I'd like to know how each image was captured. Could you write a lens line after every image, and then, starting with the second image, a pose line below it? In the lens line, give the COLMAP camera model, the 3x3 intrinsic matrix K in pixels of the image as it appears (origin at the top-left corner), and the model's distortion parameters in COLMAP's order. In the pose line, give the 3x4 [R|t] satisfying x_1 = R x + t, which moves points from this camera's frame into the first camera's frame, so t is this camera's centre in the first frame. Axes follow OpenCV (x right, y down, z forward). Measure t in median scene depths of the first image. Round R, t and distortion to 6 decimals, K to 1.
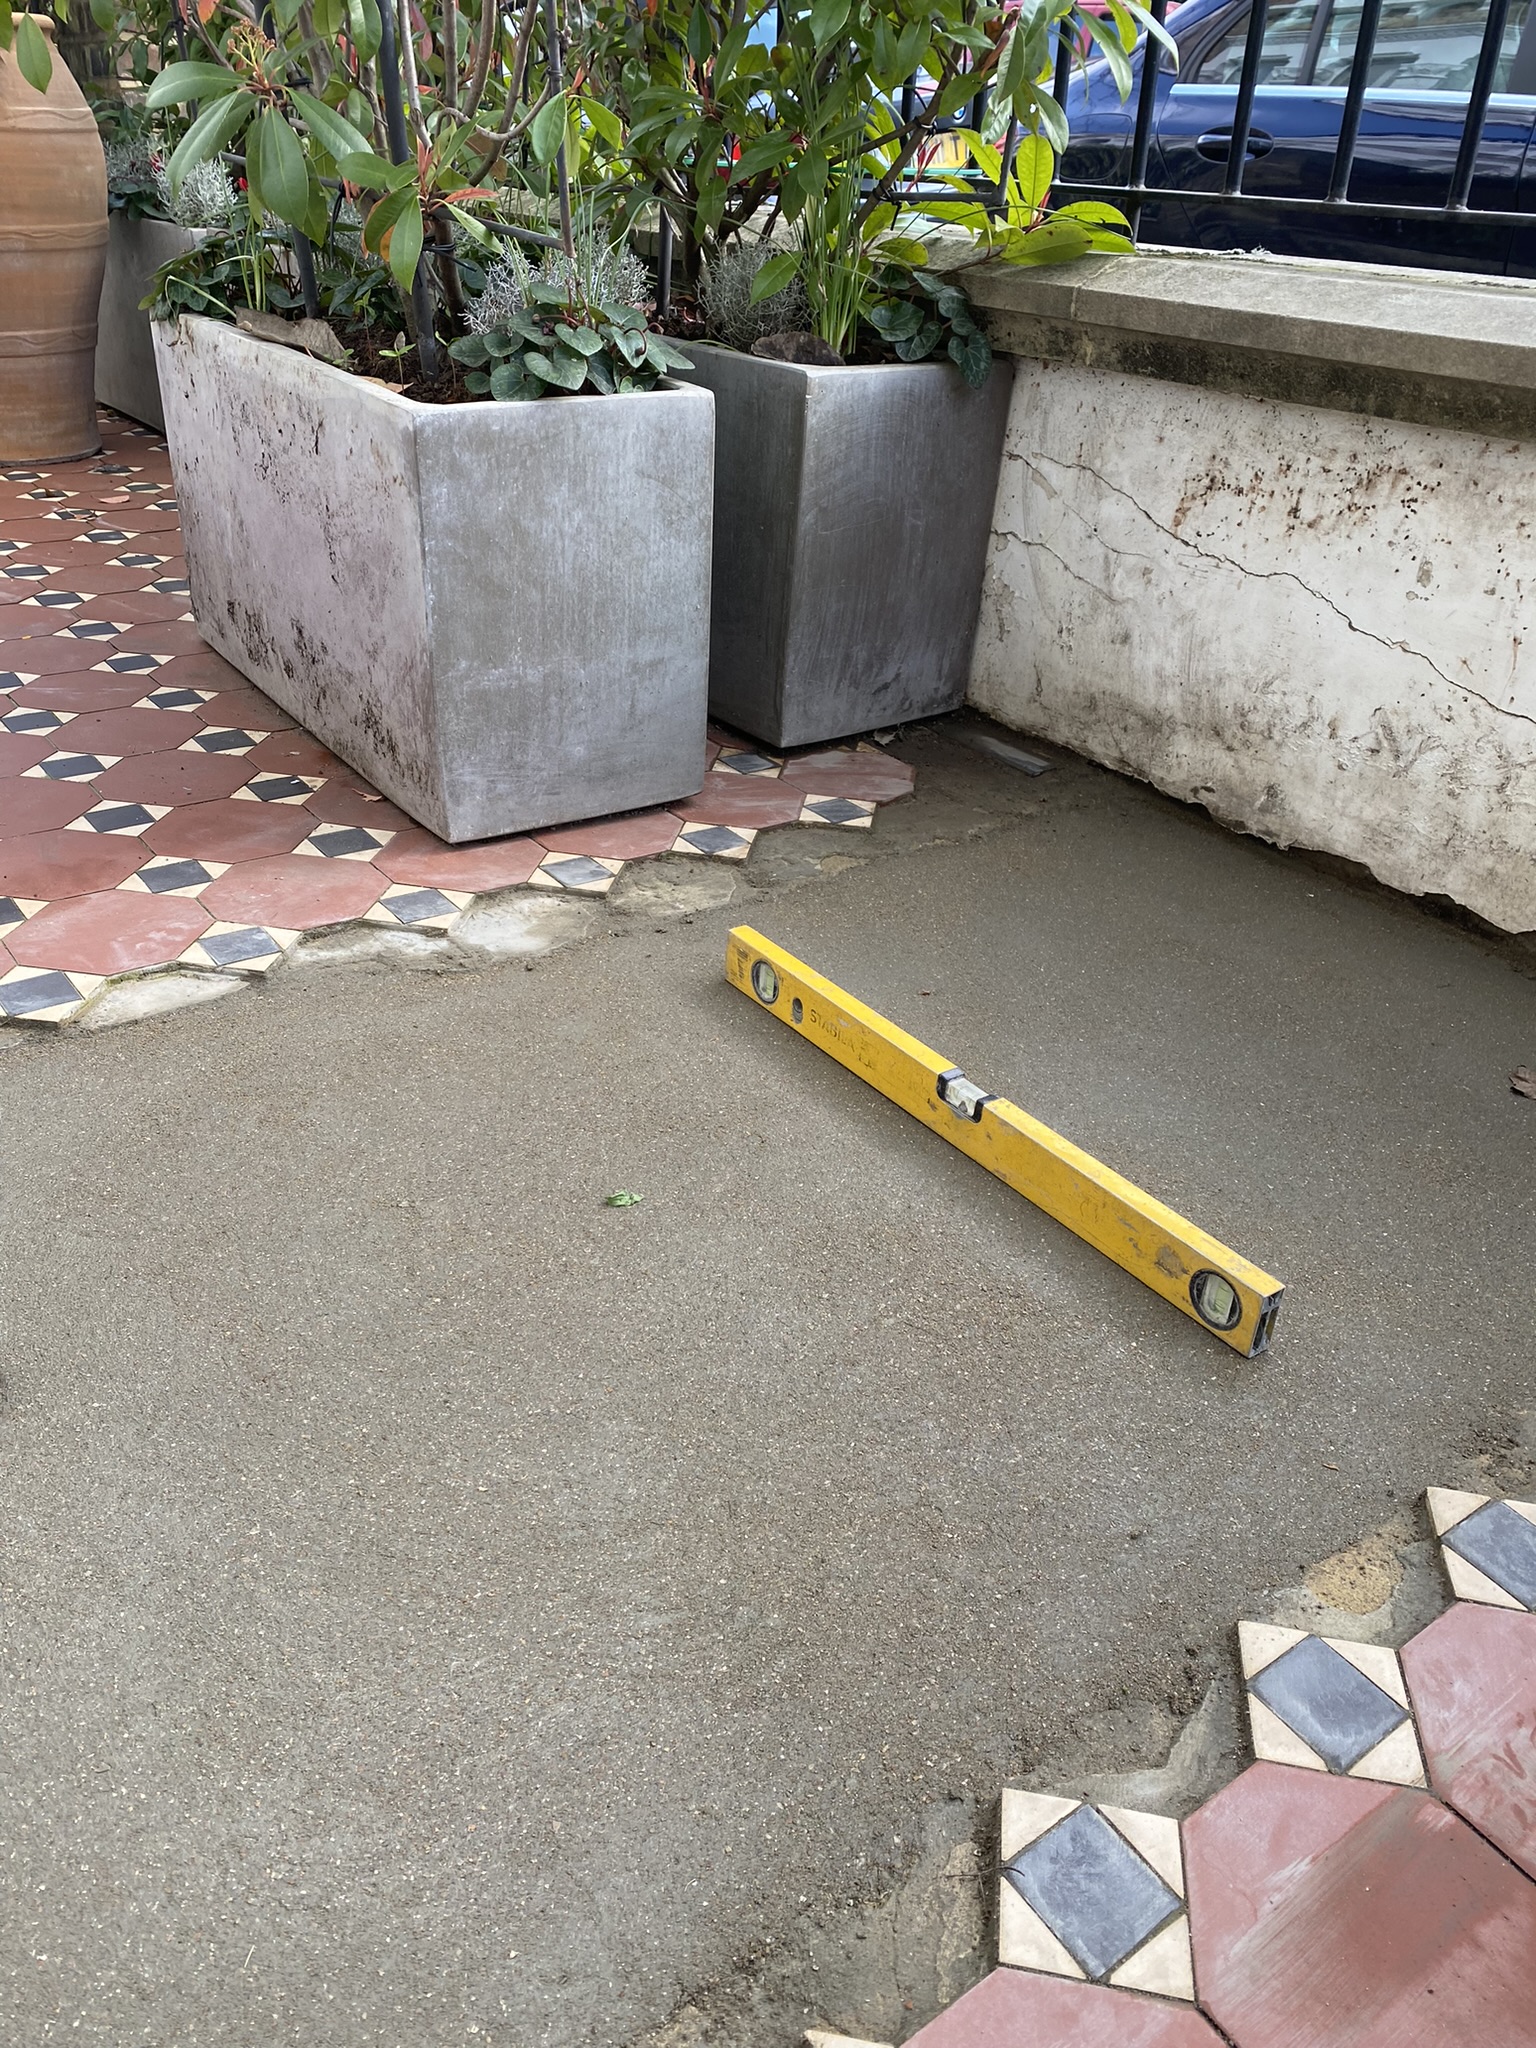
lens RADIAL K [[1531.6, 0, 803.4], [0, 1531.6, 961.7], [0, 0, 1]] dist [-0.032128, 0.014741]
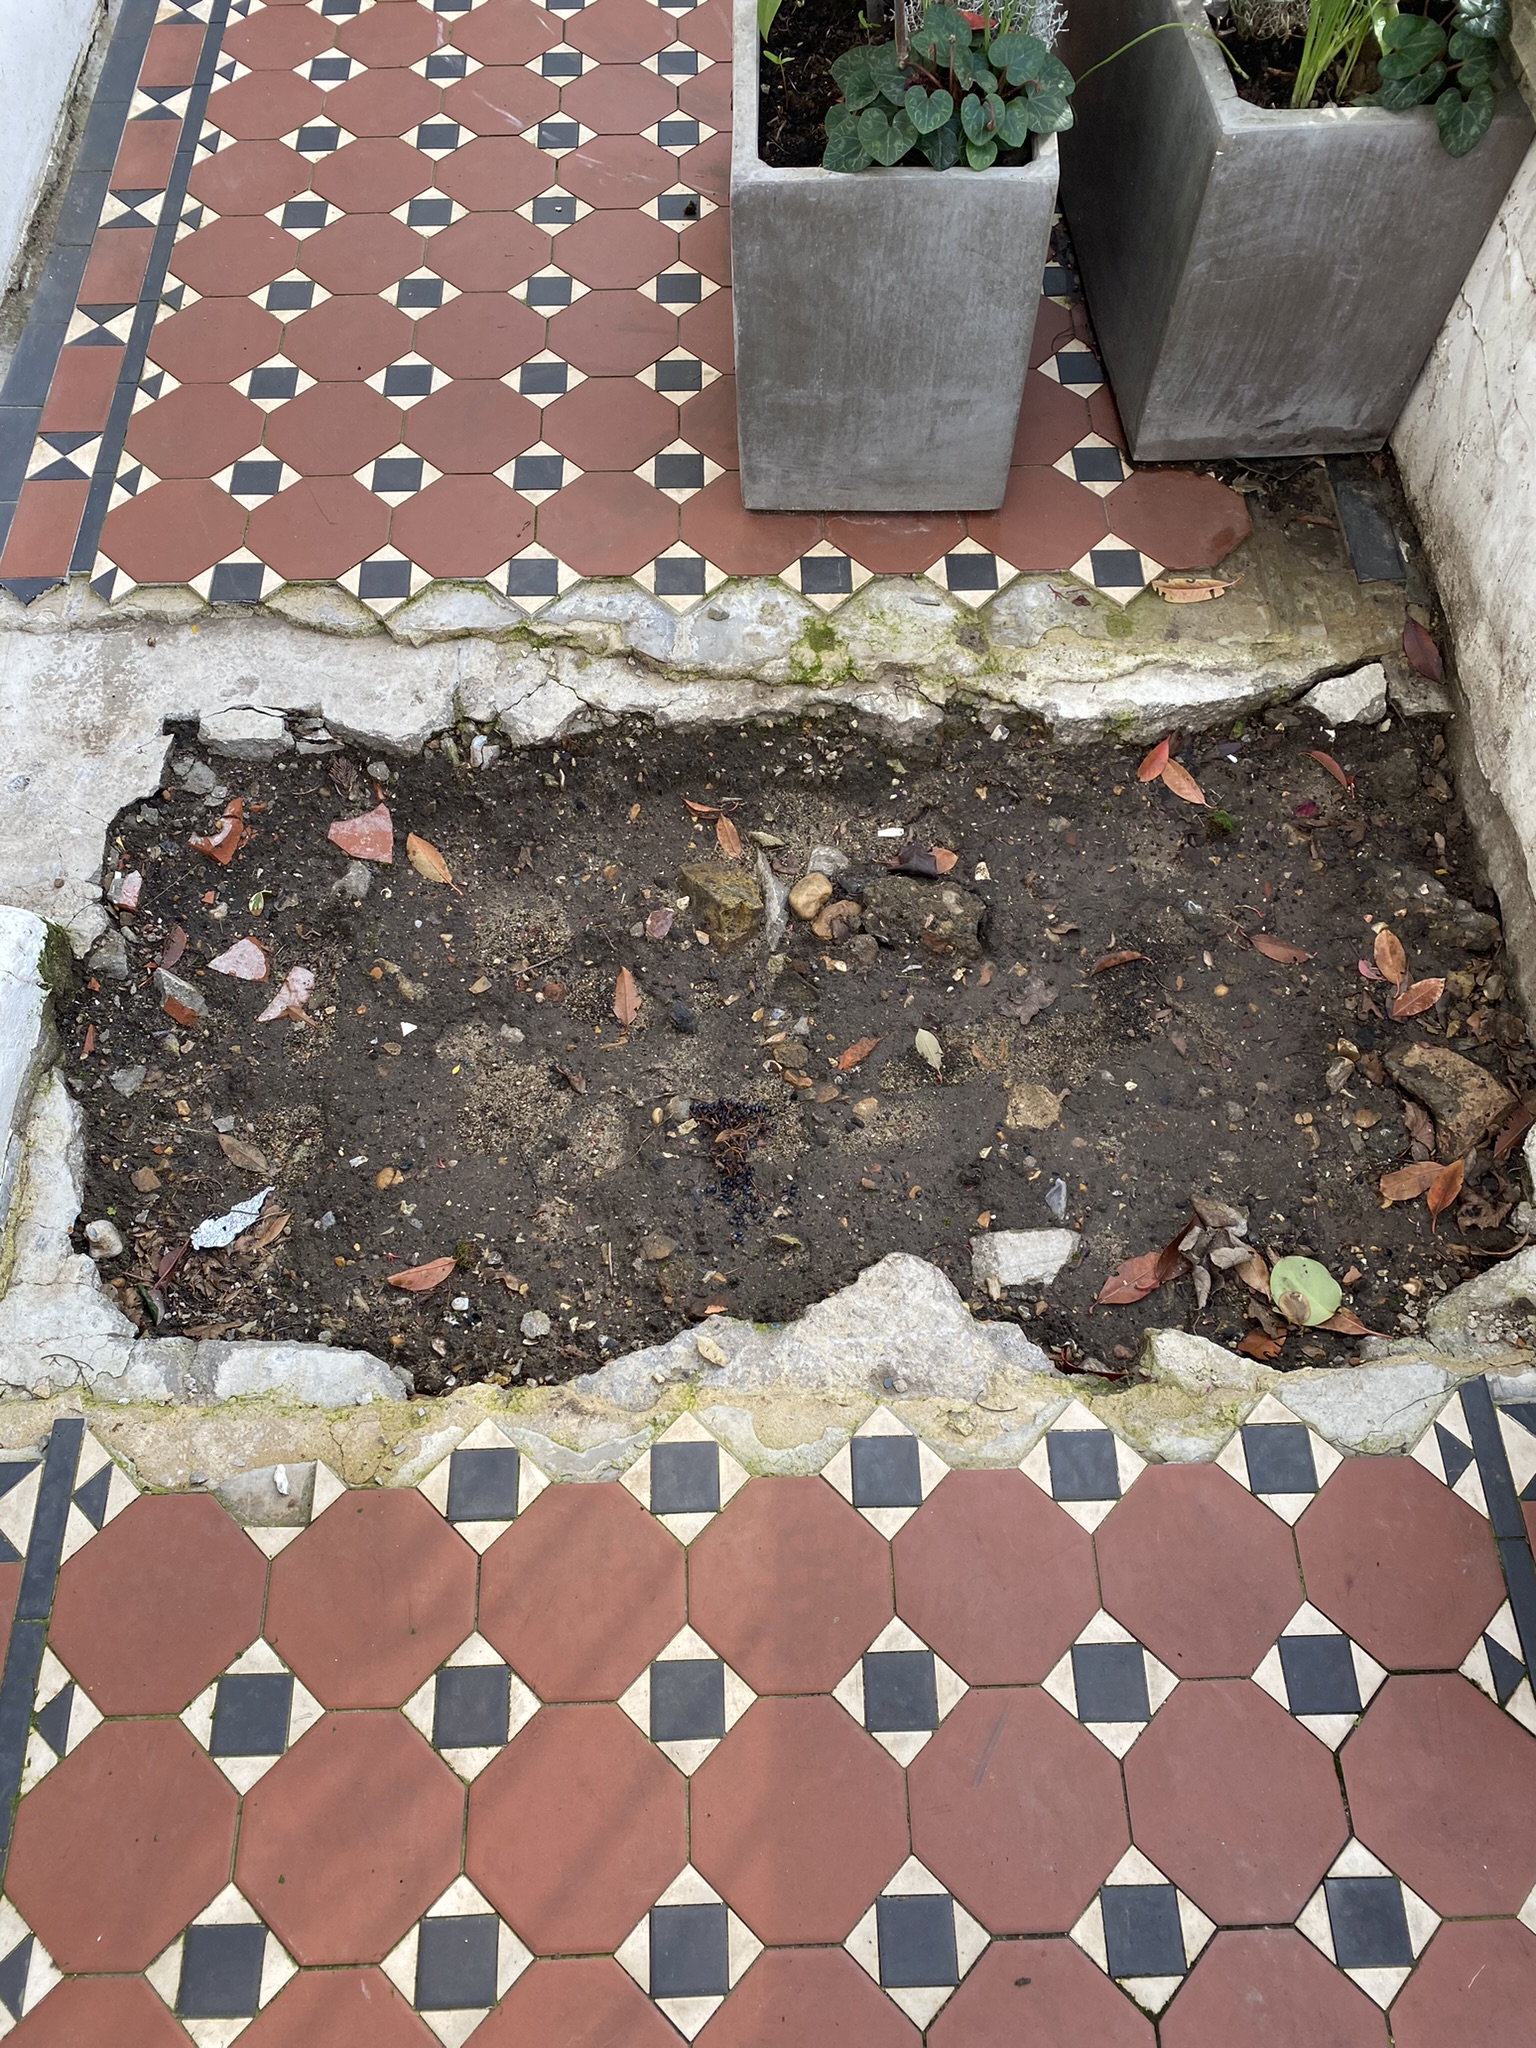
lens RADIAL K [[1531.6, 0, 743.2], [0, 1531.6, 1019.1], [0, 0, 1]] dist [-0.032128, 0.014741]
pose [[0.829484, 0.466570, -0.307032, 0.313683], [-0.255307, 0.805656, 0.534544, -0.390169], [0.496764, -0.365008, 0.787397, -0.071884]]
